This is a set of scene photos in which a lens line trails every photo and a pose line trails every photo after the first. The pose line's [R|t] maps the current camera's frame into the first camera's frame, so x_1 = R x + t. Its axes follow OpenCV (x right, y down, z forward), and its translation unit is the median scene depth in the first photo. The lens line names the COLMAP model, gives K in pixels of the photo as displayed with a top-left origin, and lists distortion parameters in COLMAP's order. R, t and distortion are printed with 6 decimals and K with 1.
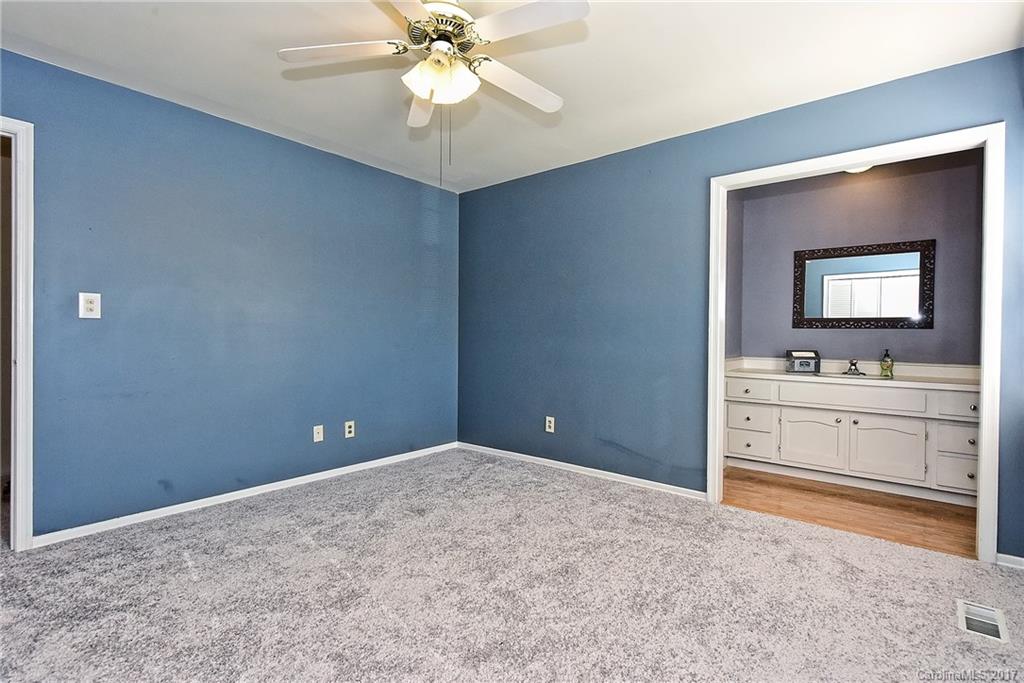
lens RADIAL K [[486.4, 0, 512.0], [0, 486.4, 341.5], [0, 0, 1]] dist [-0.004143, -0.000800]
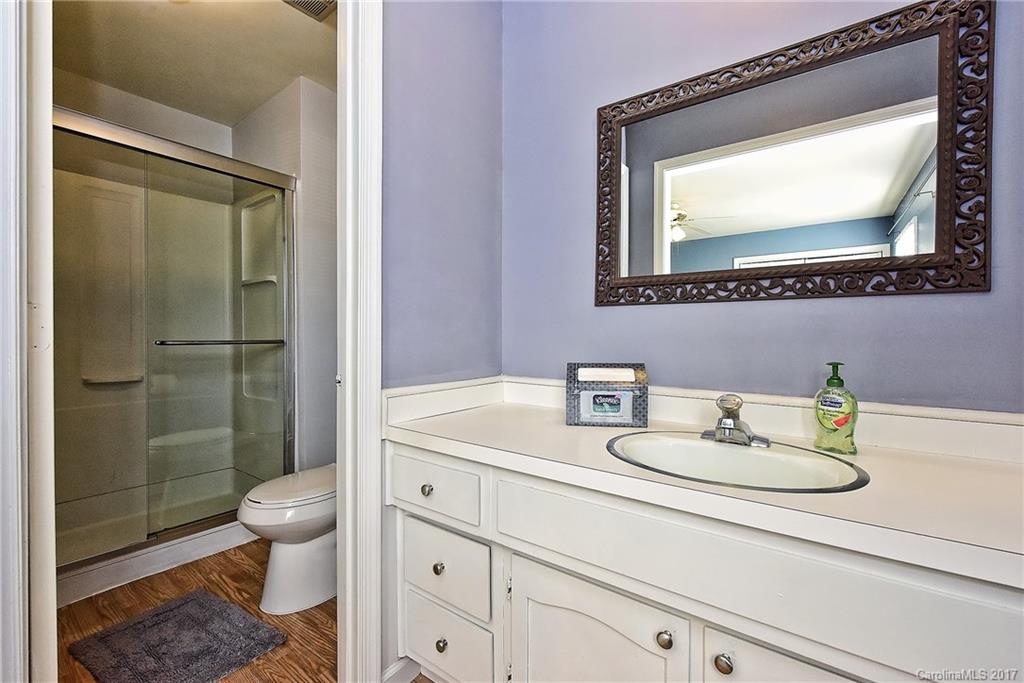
lens RADIAL K [[428.9, 0, 516.3], [0, 428.9, 340.5], [0, 0, 1]] dist [0.000099, -0.000180]
pose [[0.998013, -0.006734, 0.062642, 0.524917], [0.007180, 0.999950, -0.006891, 0.002854], [-0.062593, 0.007328, 0.998012, 0.701416]]
